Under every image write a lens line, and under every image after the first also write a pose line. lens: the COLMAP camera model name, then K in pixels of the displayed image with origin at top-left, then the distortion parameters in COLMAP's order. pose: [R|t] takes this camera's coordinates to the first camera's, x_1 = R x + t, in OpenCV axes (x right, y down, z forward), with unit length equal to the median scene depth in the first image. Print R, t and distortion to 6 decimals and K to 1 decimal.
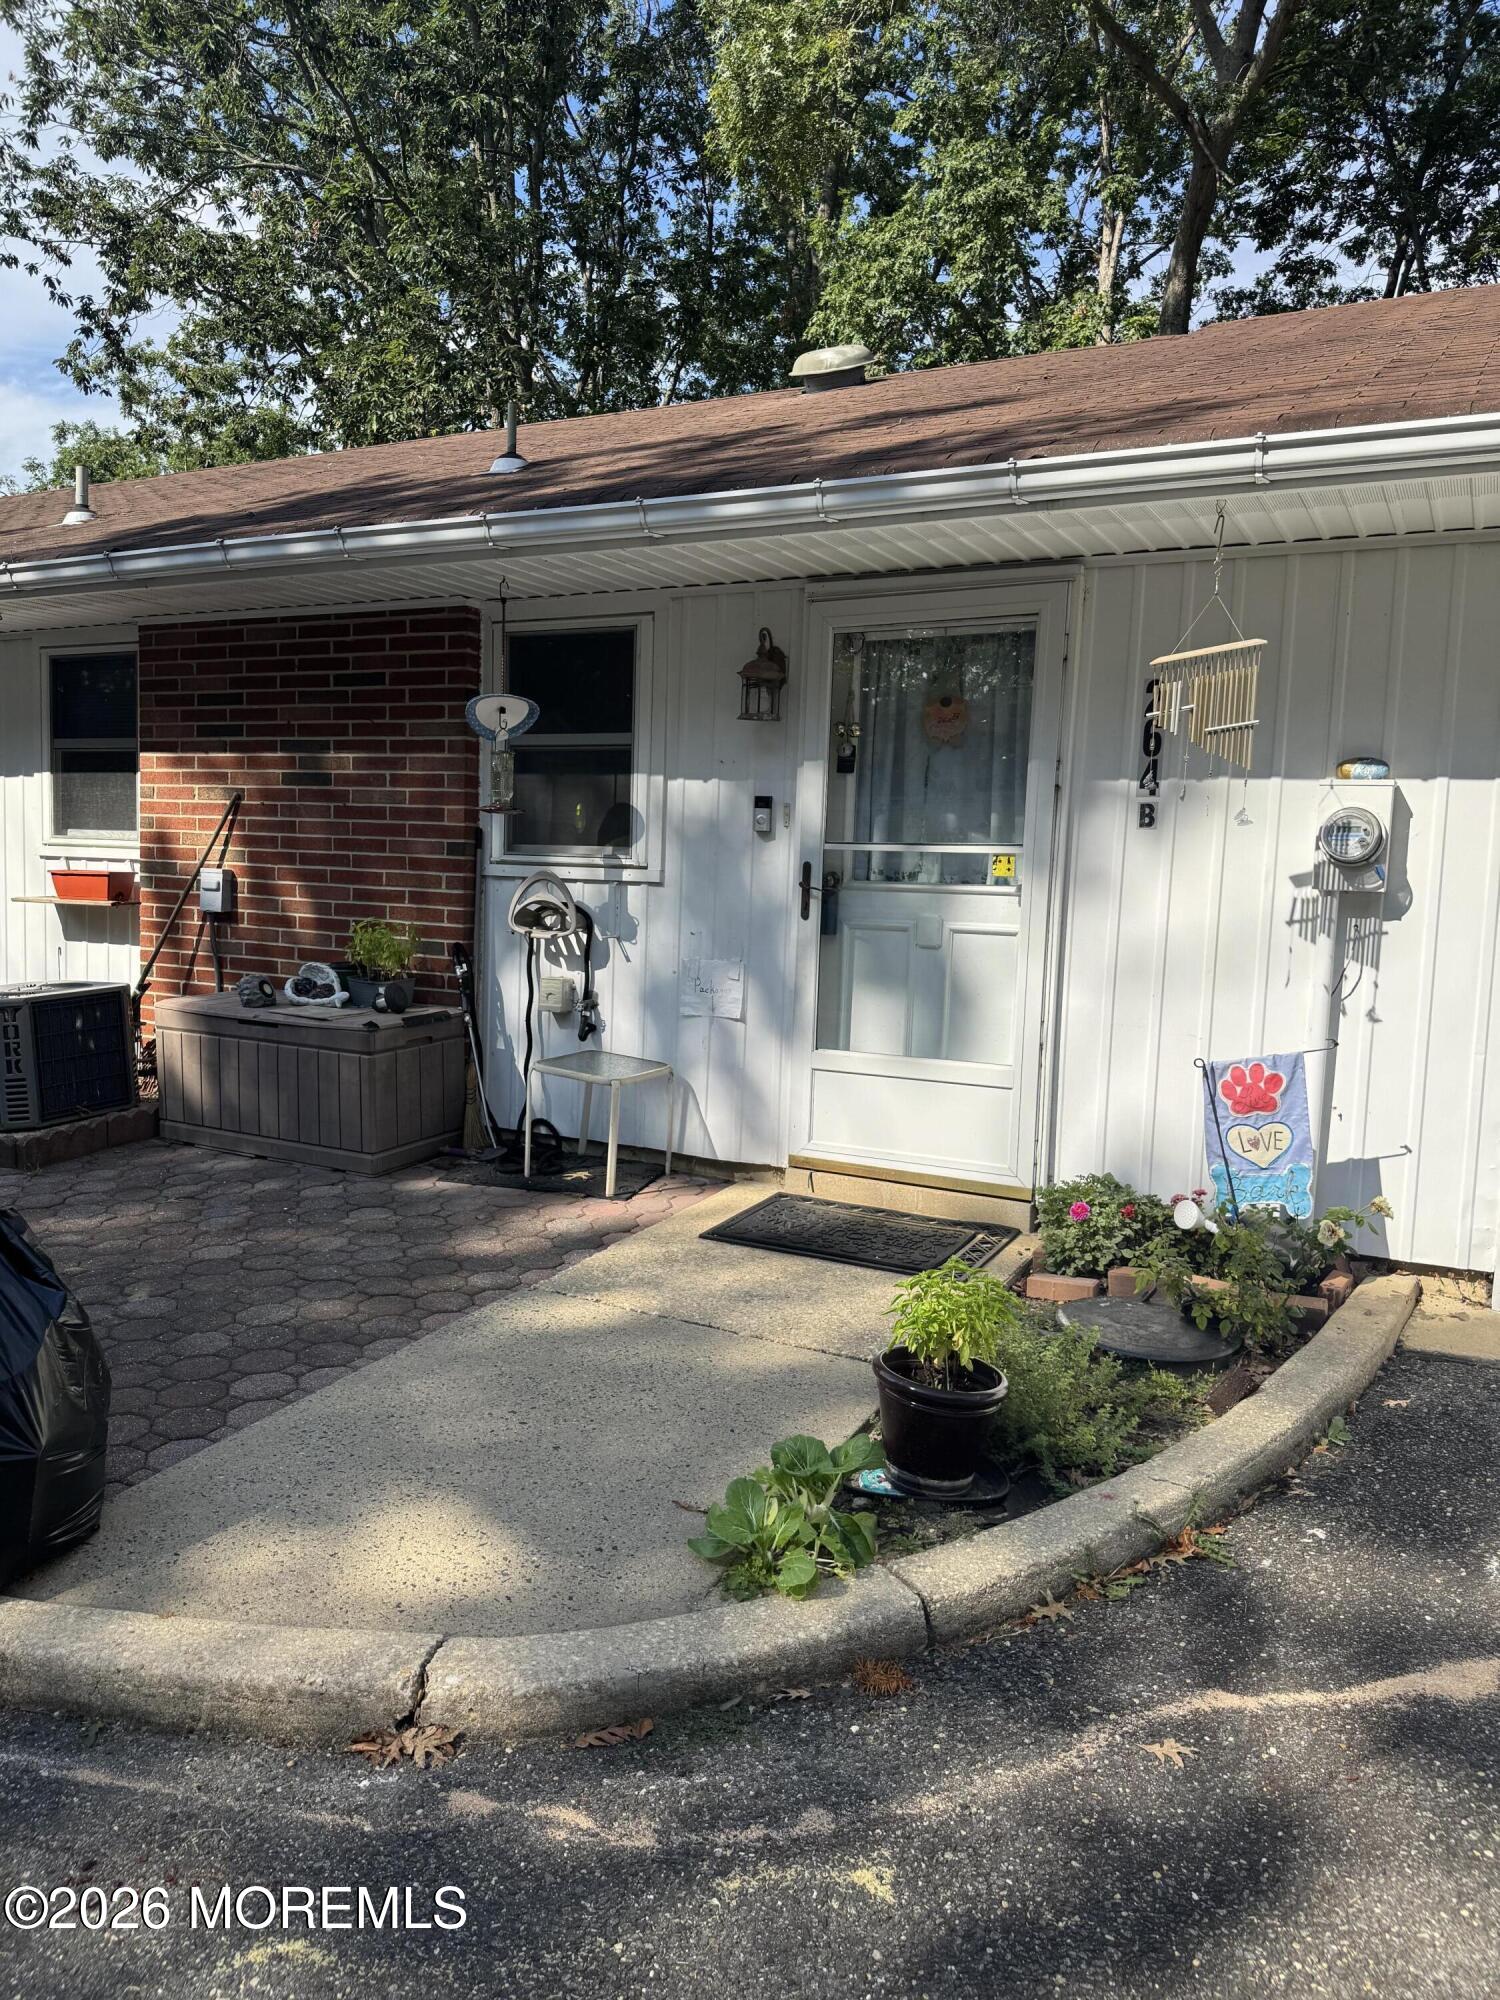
lens RADIAL K [[1491.3, 0, 701.5], [0, 1491.3, 1012.5], [0, 0, 1]] dist [0.199340, -0.378022]
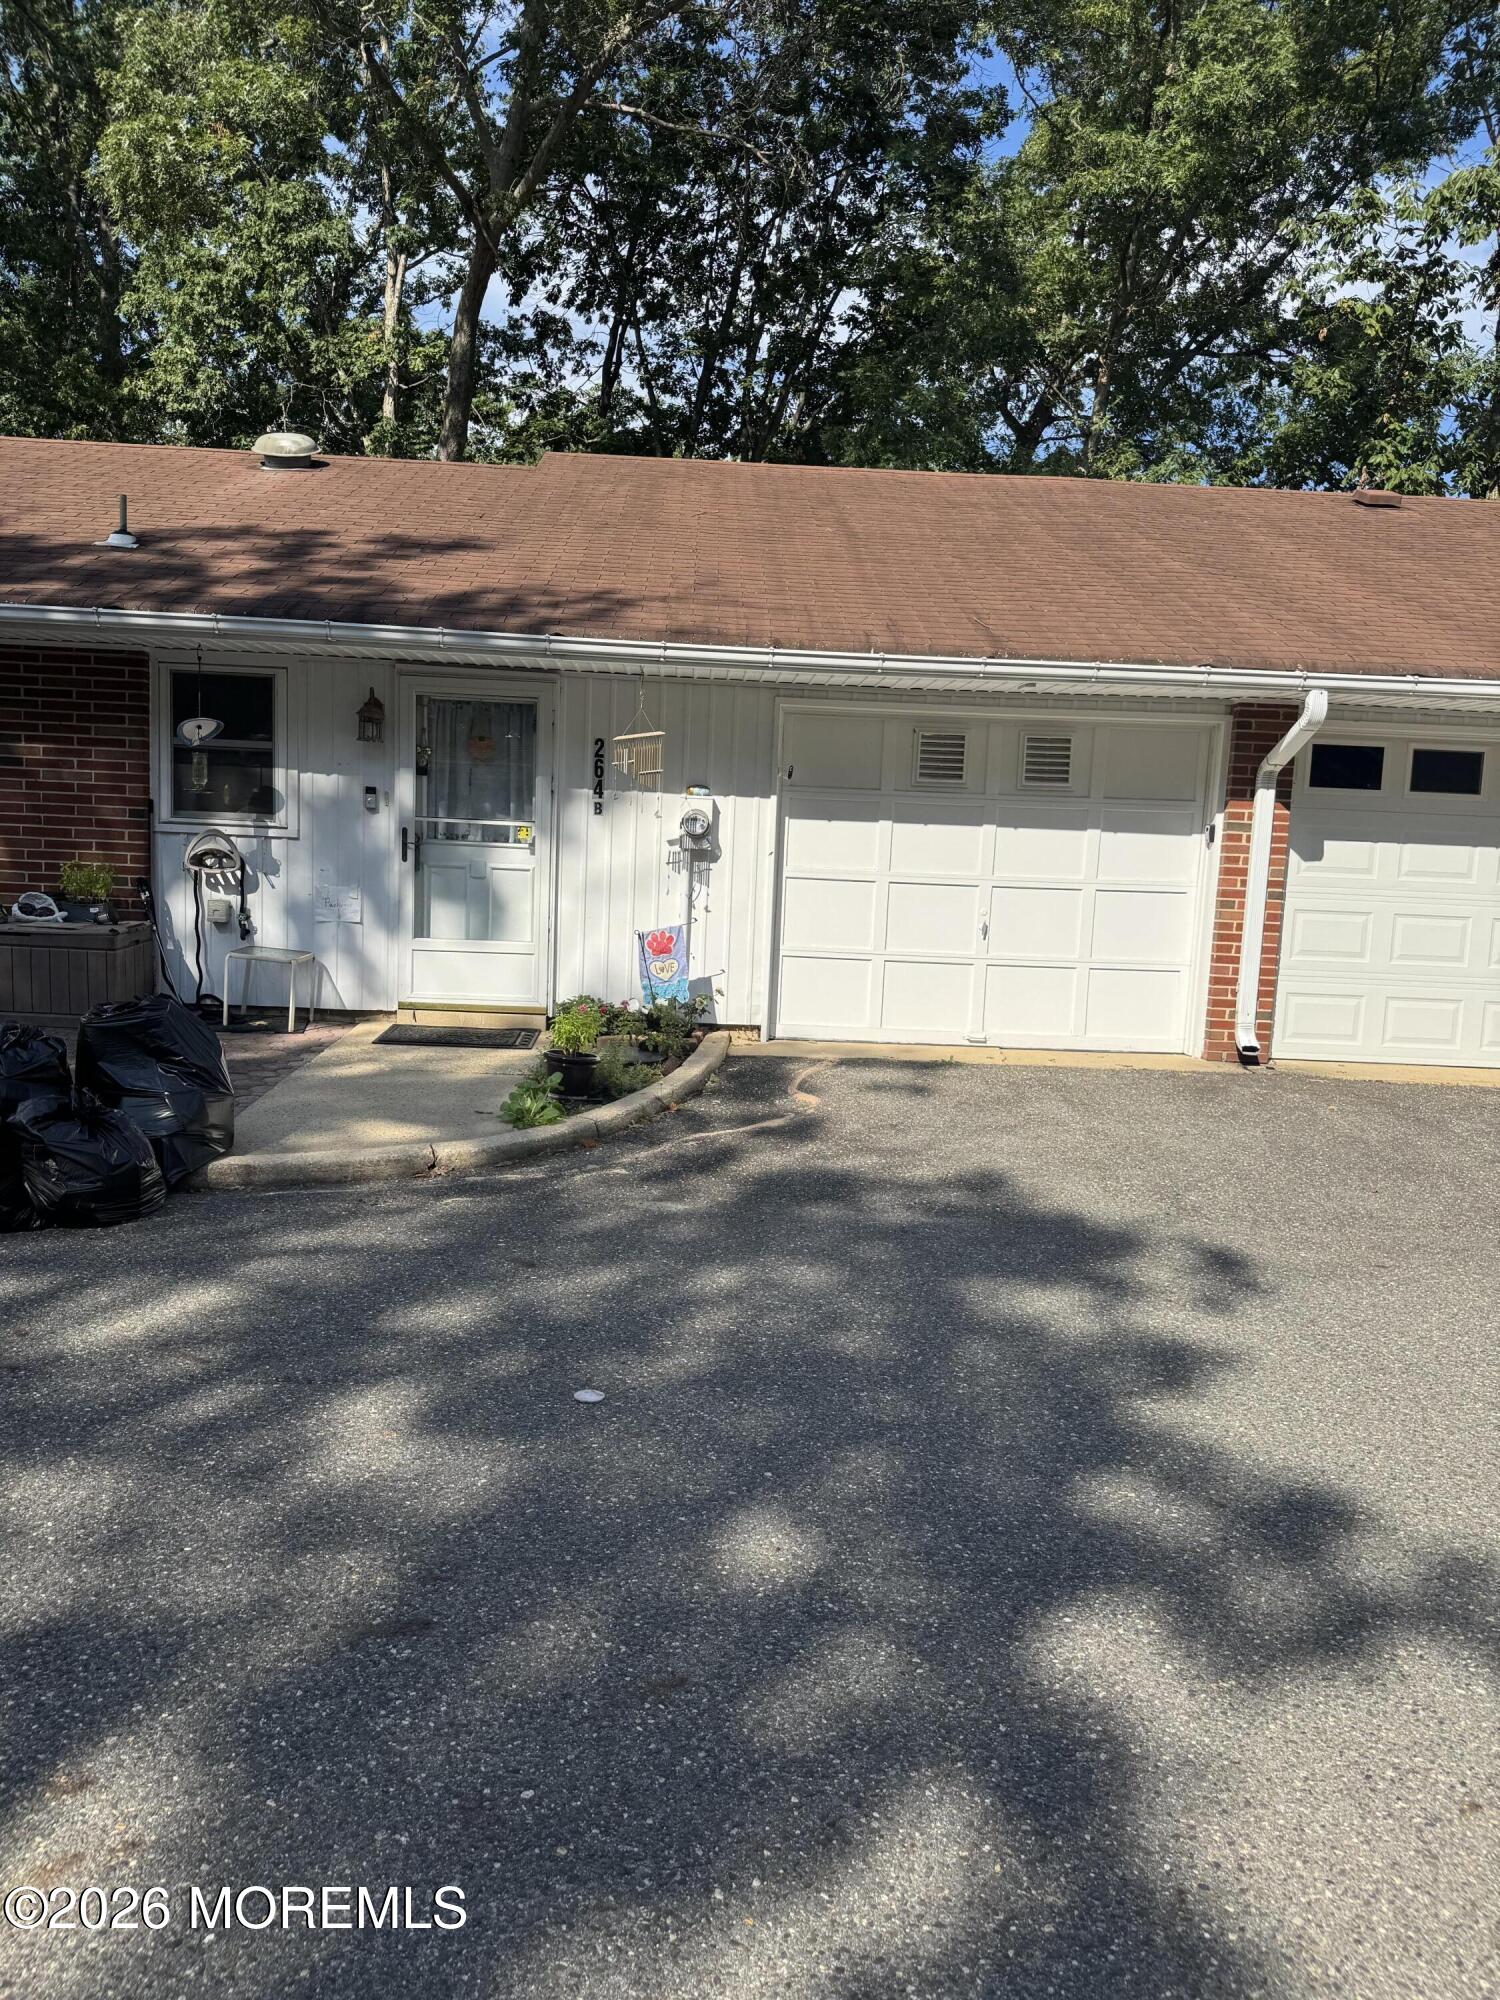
lens RADIAL K [[1501.1, 0, 776.5], [0, 1501.1, 1038.2], [0, 0, 1]] dist [0.106238, -0.202024]
pose [[0.860644, -0.061994, 0.505420, -0.437182], [0.034825, 0.997403, 0.063039, 0.043614], [-0.508015, -0.036653, 0.860568, -0.683815]]
